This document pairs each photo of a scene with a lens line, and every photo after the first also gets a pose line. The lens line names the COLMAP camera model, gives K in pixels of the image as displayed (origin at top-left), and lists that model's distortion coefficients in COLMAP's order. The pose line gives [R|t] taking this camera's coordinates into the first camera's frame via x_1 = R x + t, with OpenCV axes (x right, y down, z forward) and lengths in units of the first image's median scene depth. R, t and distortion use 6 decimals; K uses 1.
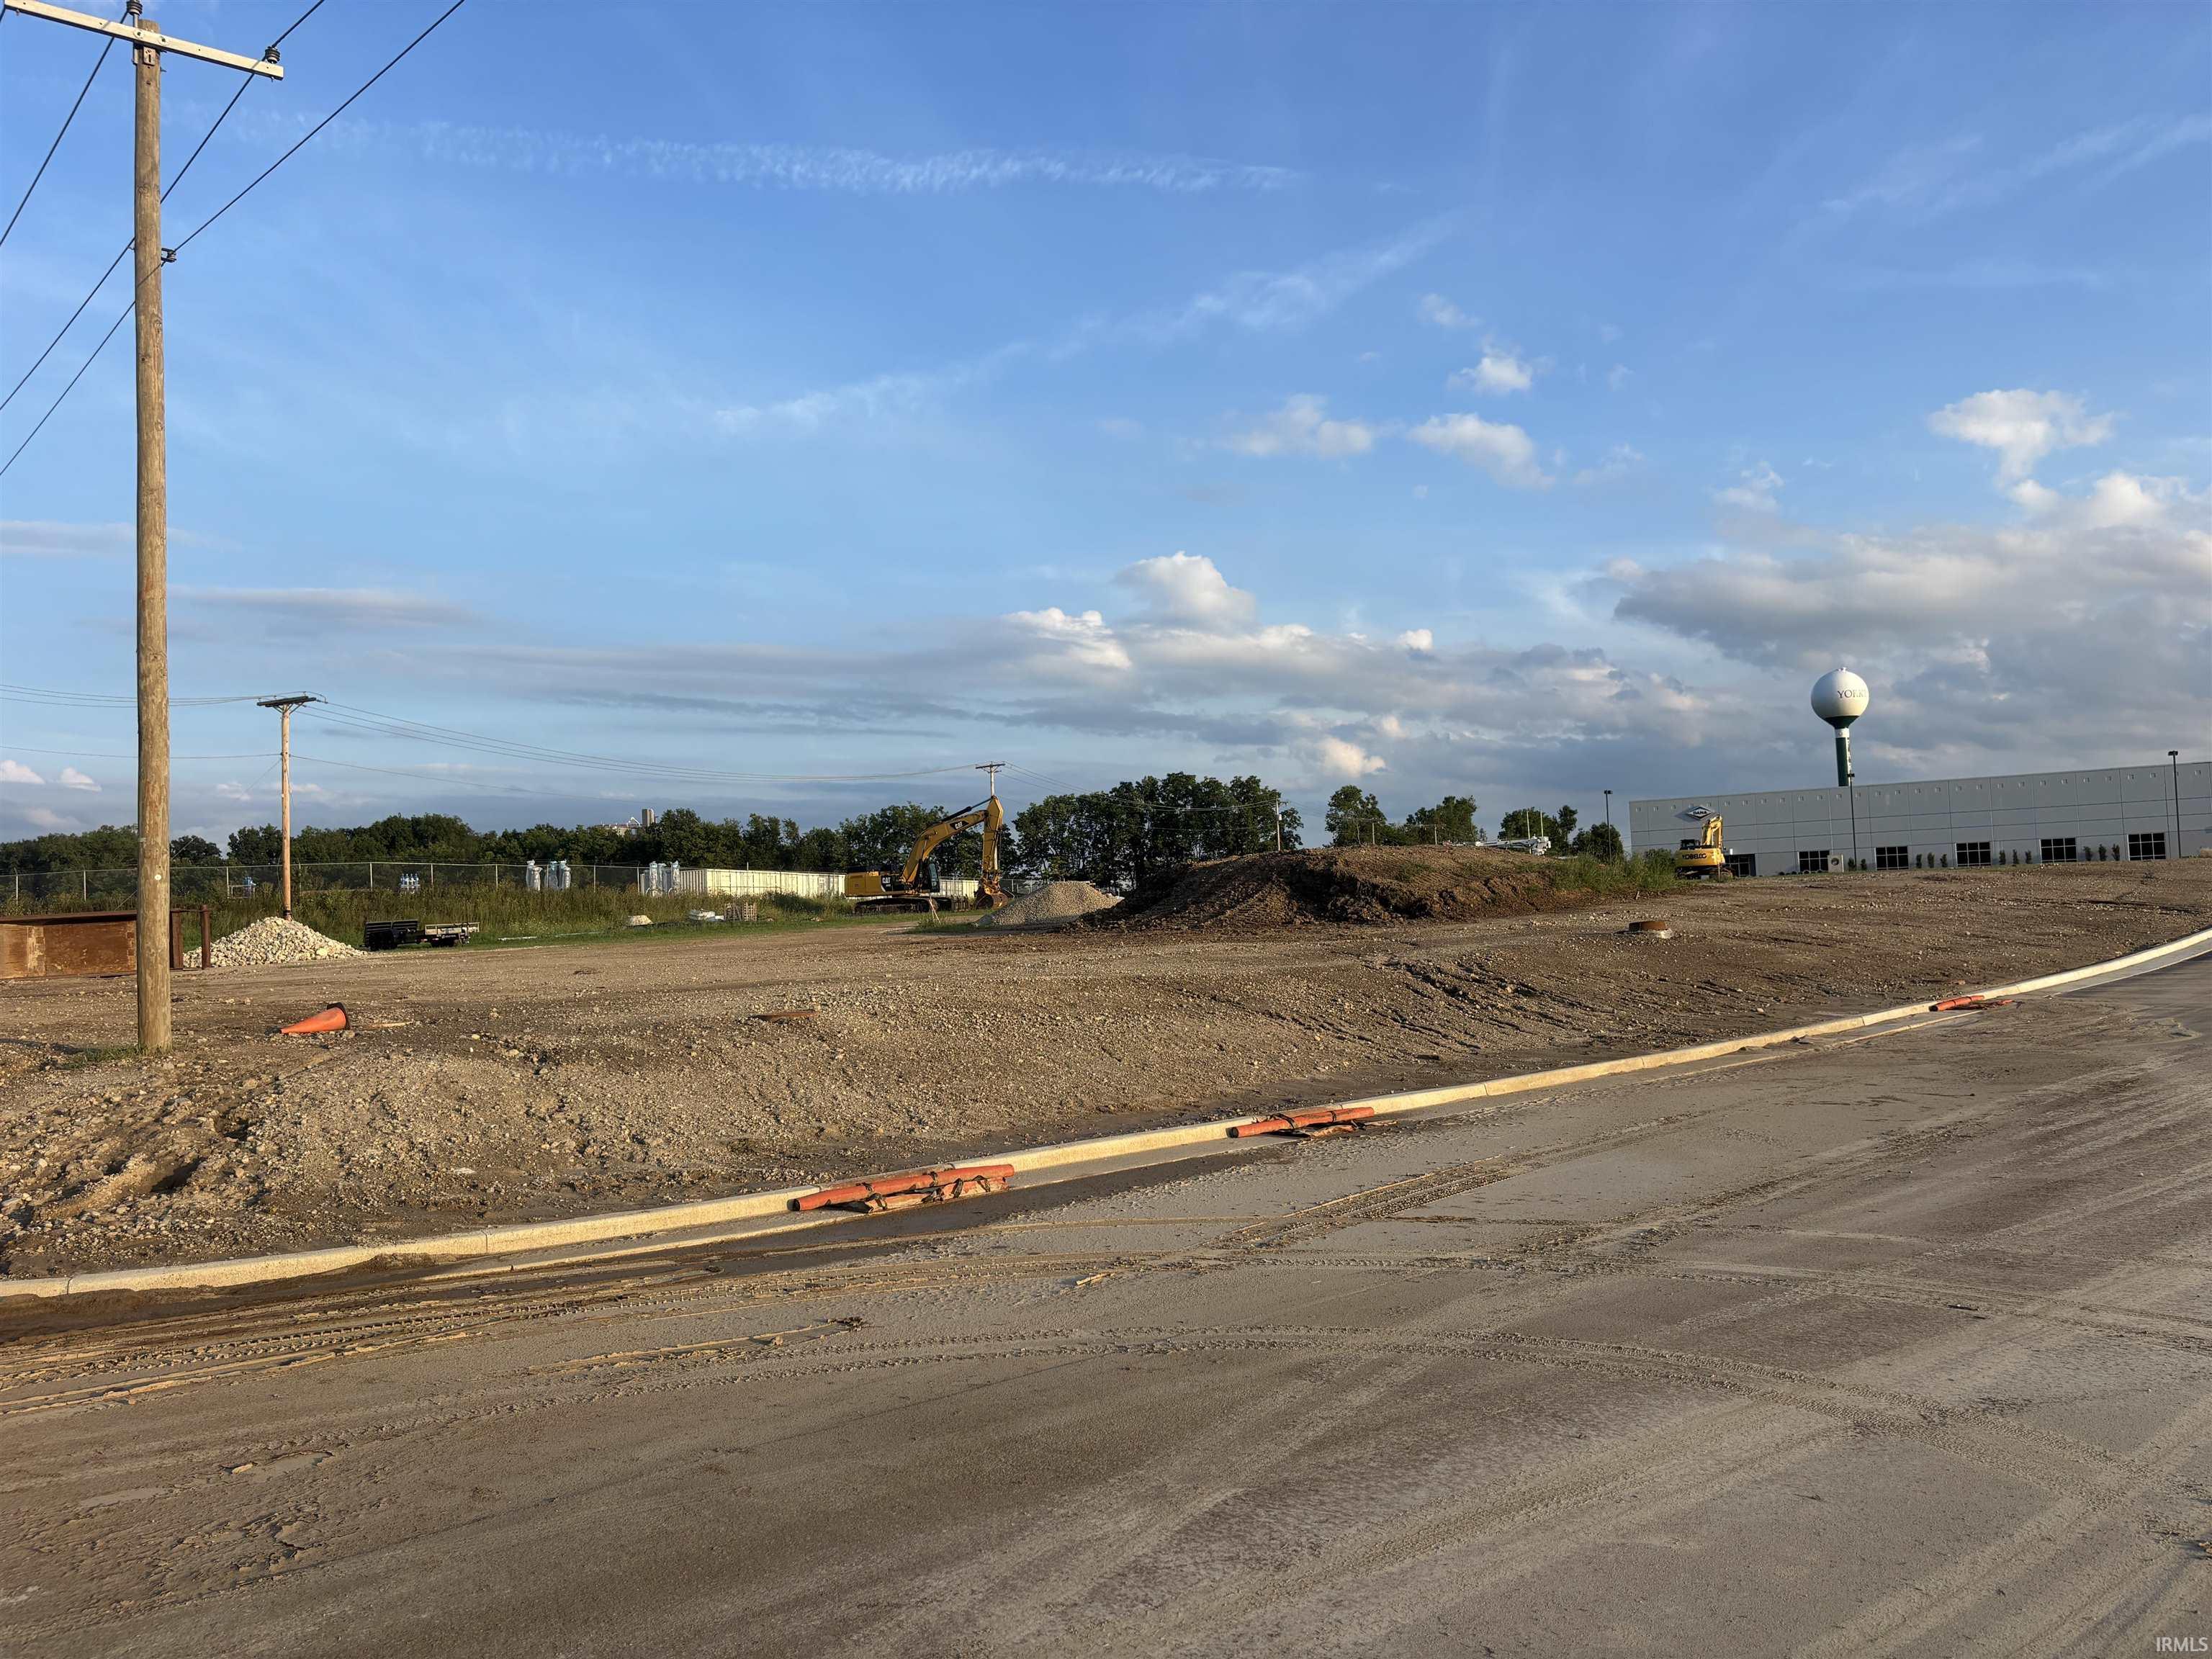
lens RADIAL K [[1662.8, 0, 1106.0], [0, 1662.8, 829.5], [0, 0, 1]] dist [0.046180, -0.034693]
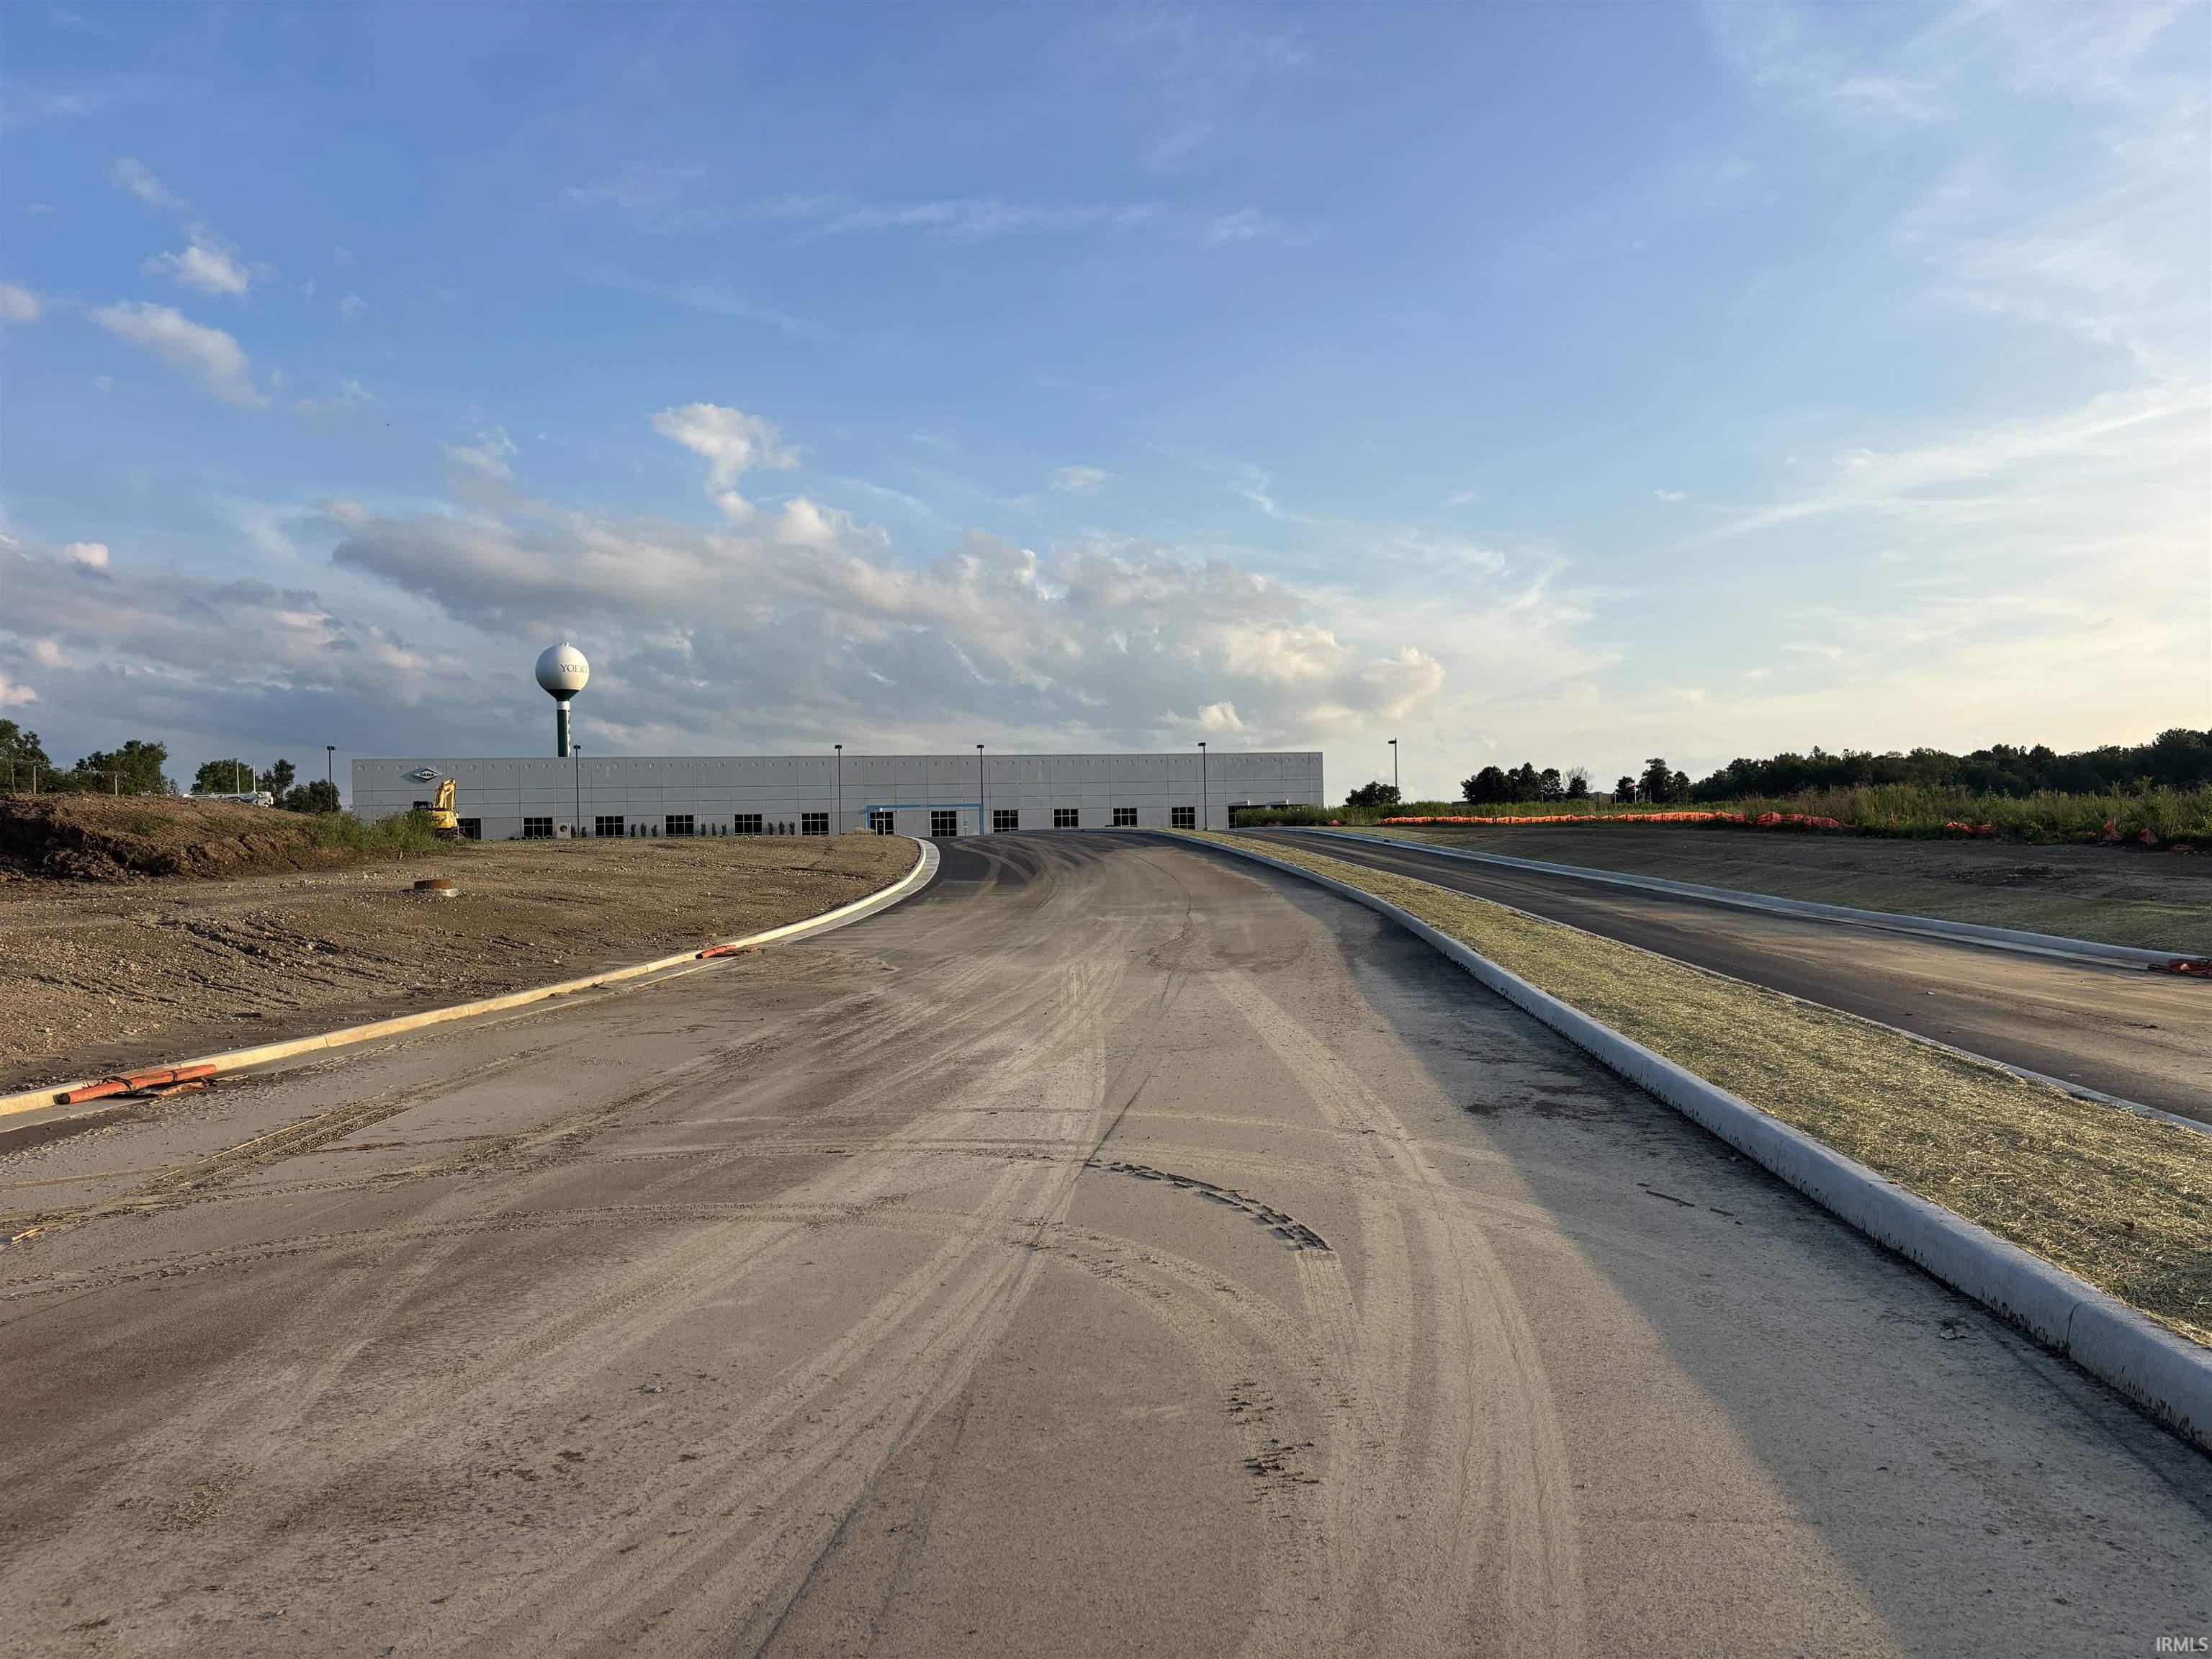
lens RADIAL K [[1676.2, 0, 1108.7], [0, 1676.2, 880.7], [0, 0, 1]] dist [0.051227, -0.068998]
pose [[0.742359, 0.009957, 0.669928, -0.013120], [-0.044380, 0.998424, 0.034339, 0.000402], [-0.668531, -0.055223, 0.741632, -0.008066]]
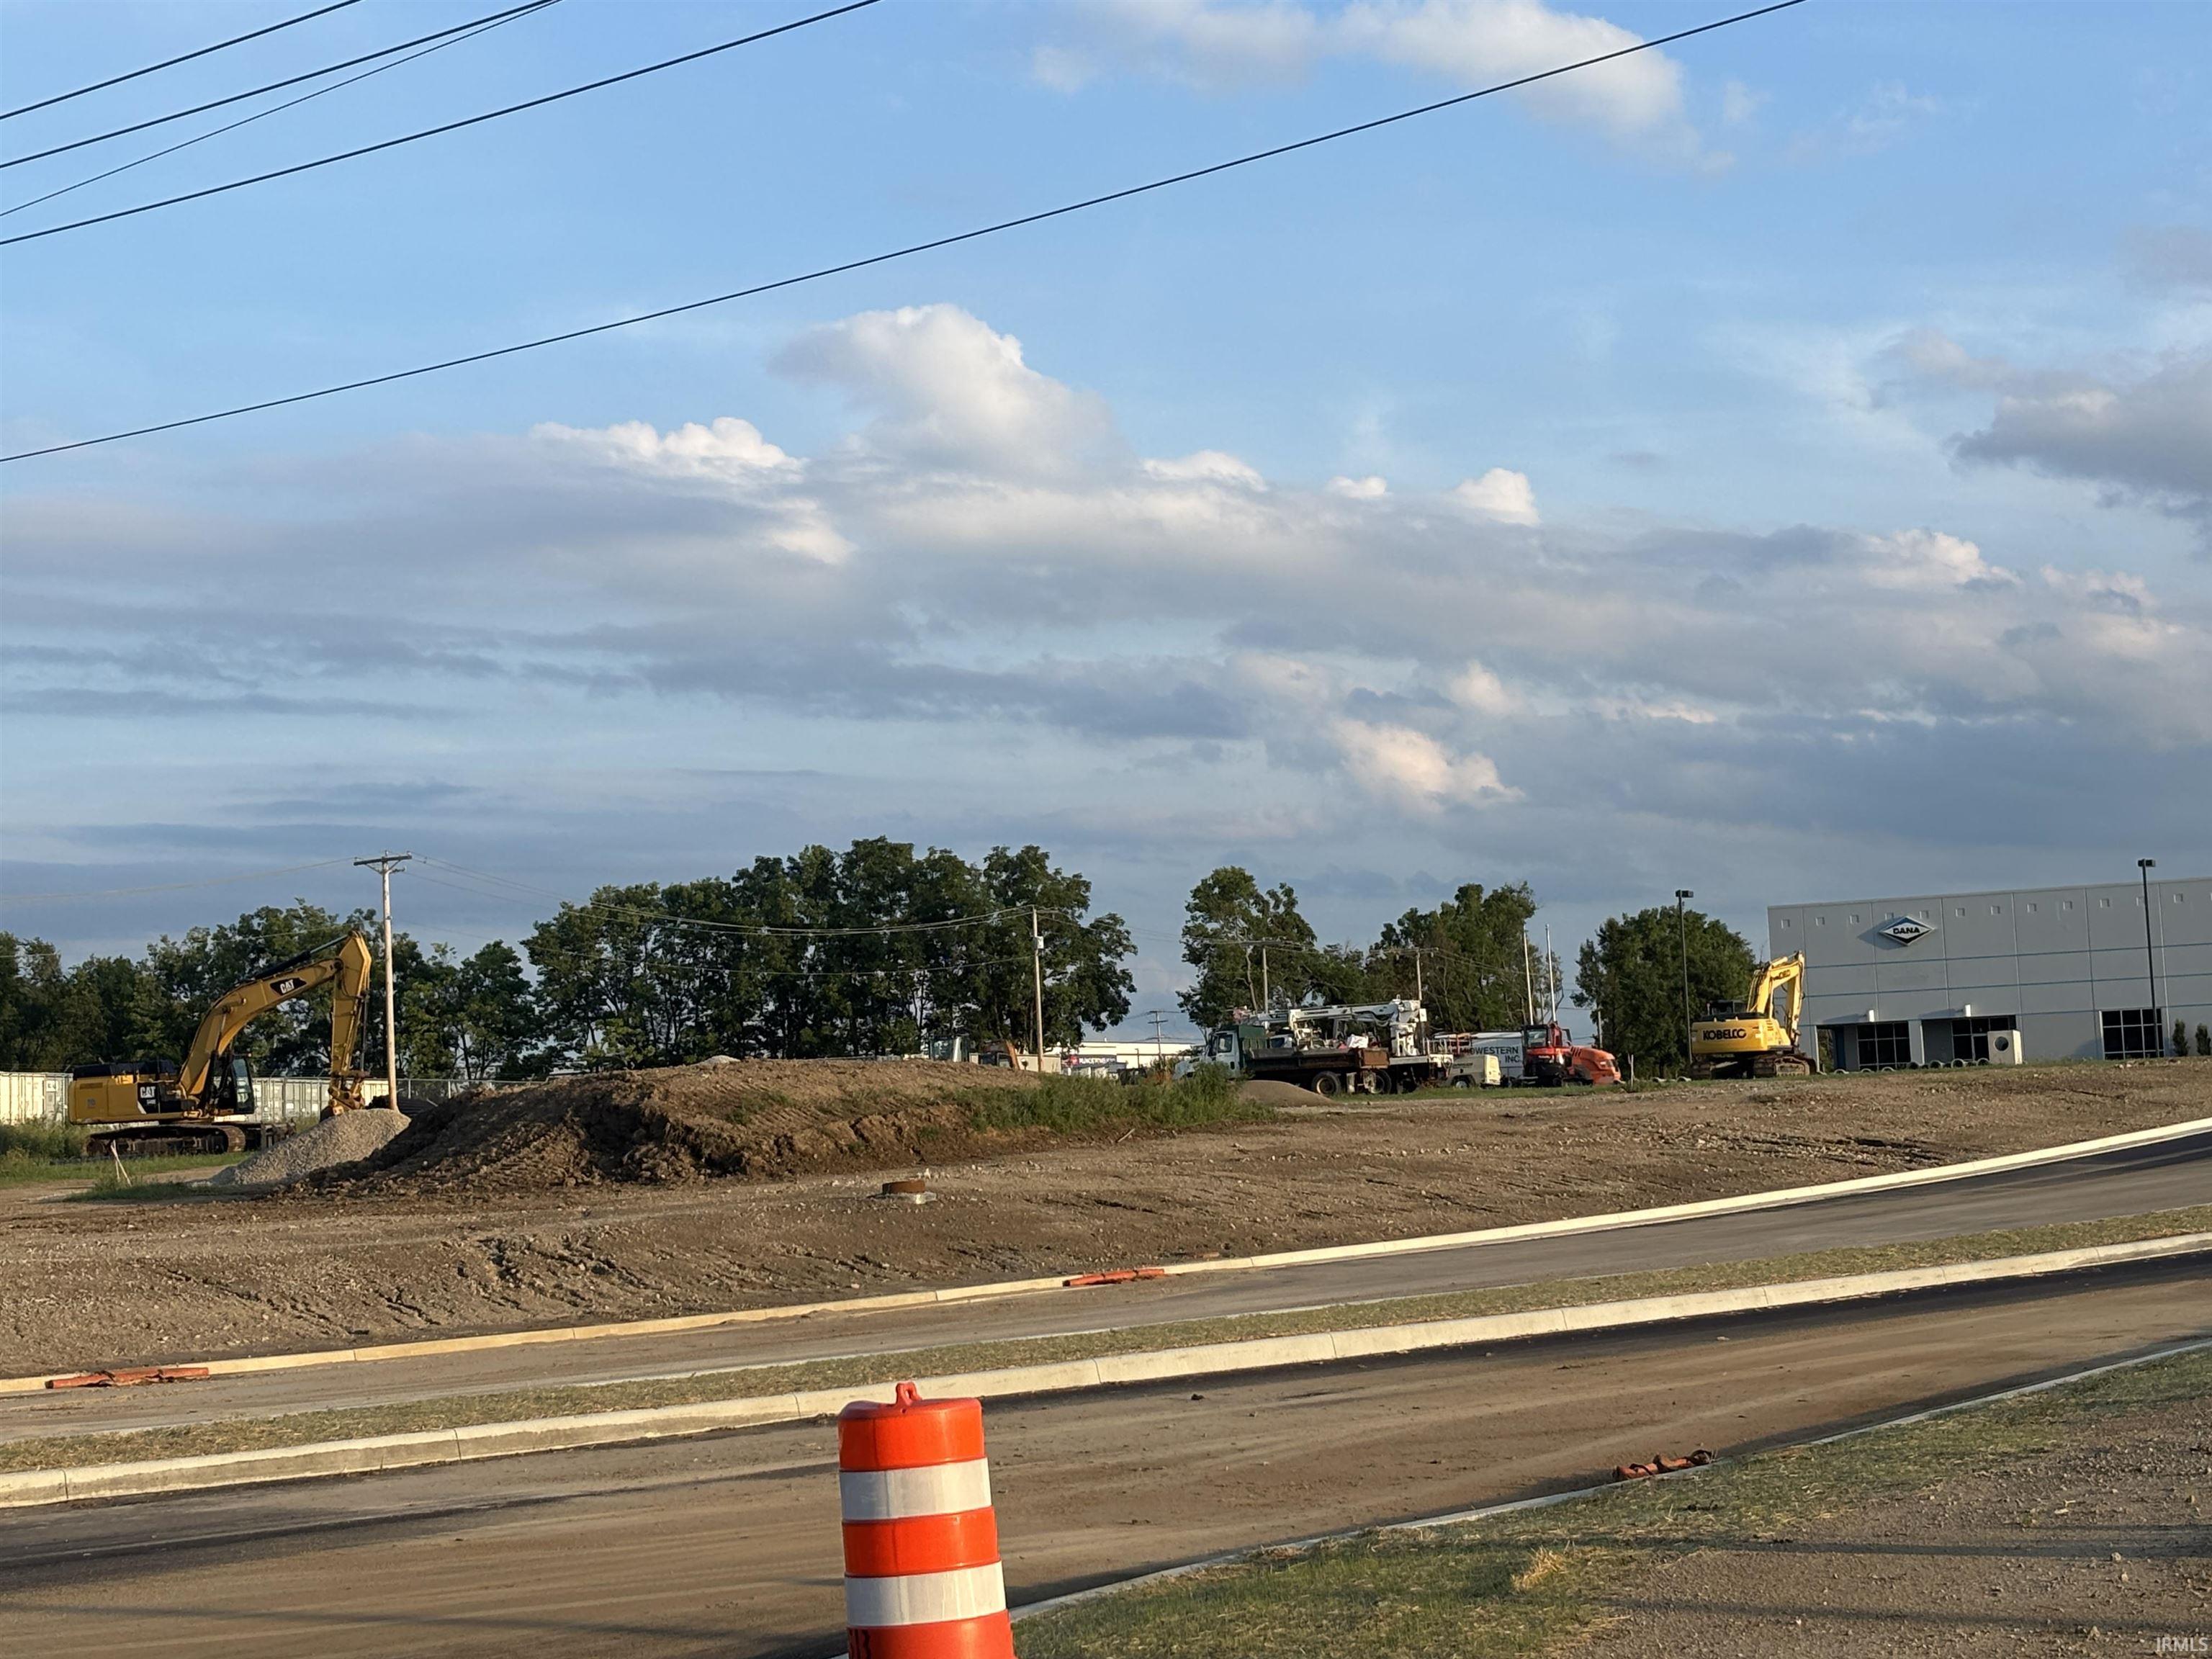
lens RADIAL K [[3995.5, 0, 1106.0], [0, 3995.5, 829.5], [0, 0, 1]] dist [0.325048, -1.947385]
pose [[0.998555, -0.000965, 0.053733, 0.070396], [0.002238, 0.999718, -0.023636, -0.014898], [-0.053696, 0.023722, 0.998276, -0.201121]]
